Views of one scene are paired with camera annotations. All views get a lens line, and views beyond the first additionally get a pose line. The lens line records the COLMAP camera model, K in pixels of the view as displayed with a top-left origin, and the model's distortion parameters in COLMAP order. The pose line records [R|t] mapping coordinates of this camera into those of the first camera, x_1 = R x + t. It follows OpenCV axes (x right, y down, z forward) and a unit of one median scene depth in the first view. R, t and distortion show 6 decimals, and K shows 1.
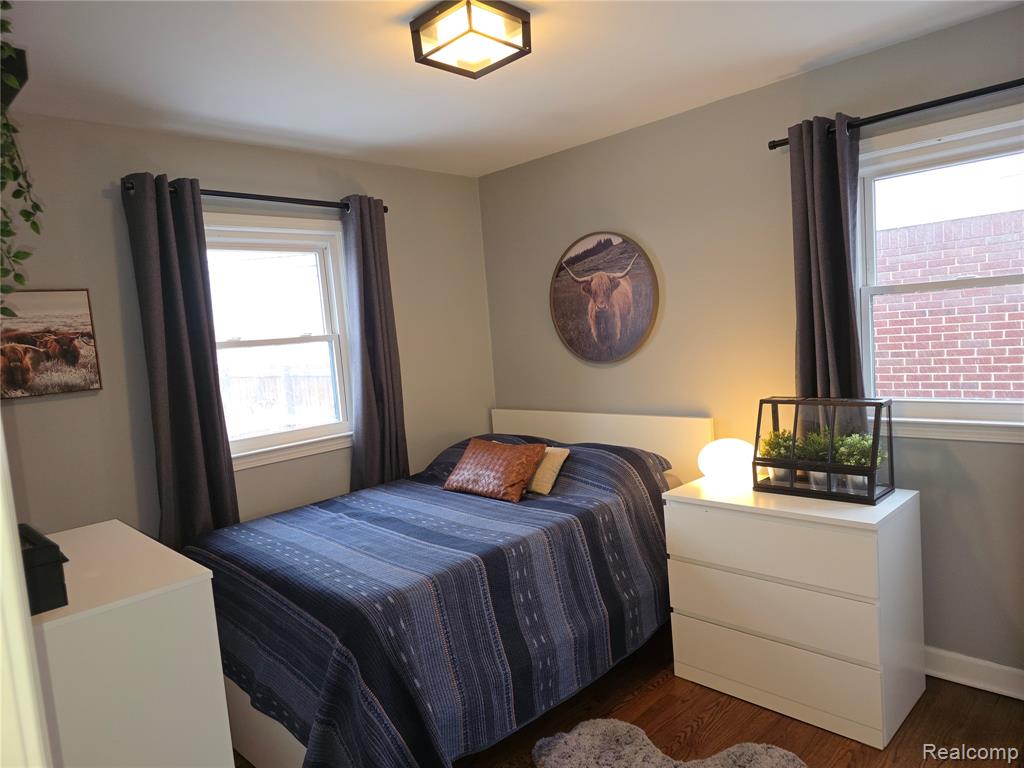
lens RADIAL K [[683.4, 0, 517.3], [0, 683.4, 383.2], [0, 0, 1]] dist [0.058523, -0.009340]
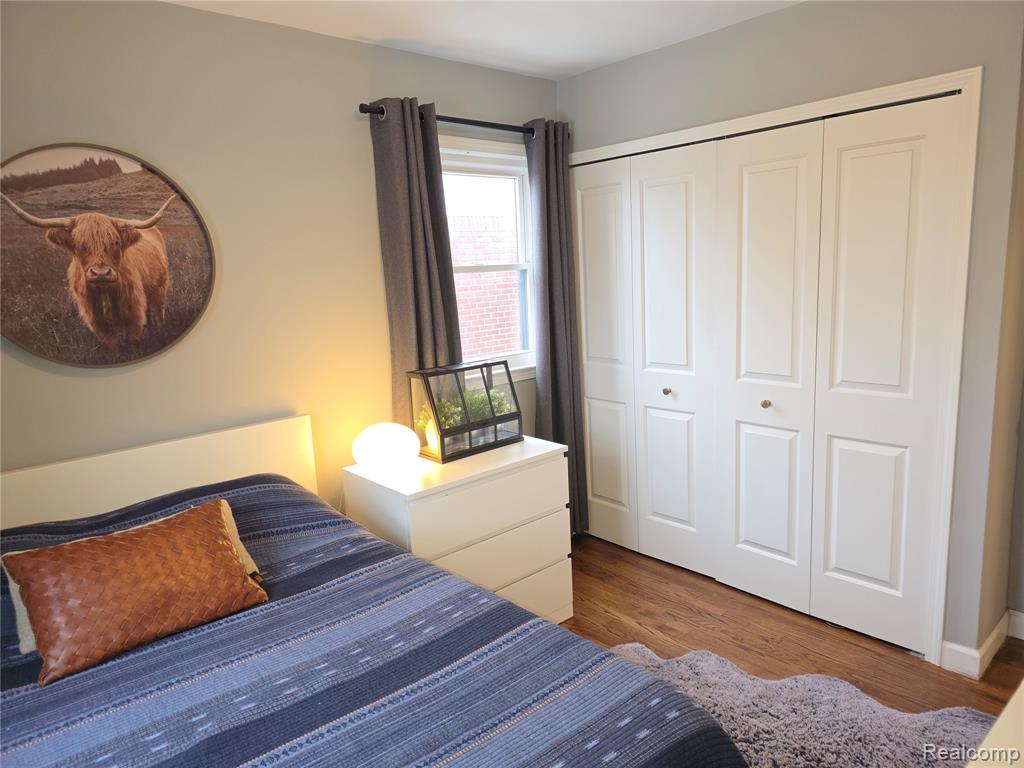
lens RADIAL K [[683.4, 0, 525.8], [0, 683.4, 361.8], [0, 0, 1]] dist [0.058523, -0.009340]
pose [[0.066126, -0.075117, 0.994980, -0.541804], [0.123165, 0.990151, 0.066567, -0.035072], [-0.990181, 0.118145, 0.074727, 0.704466]]
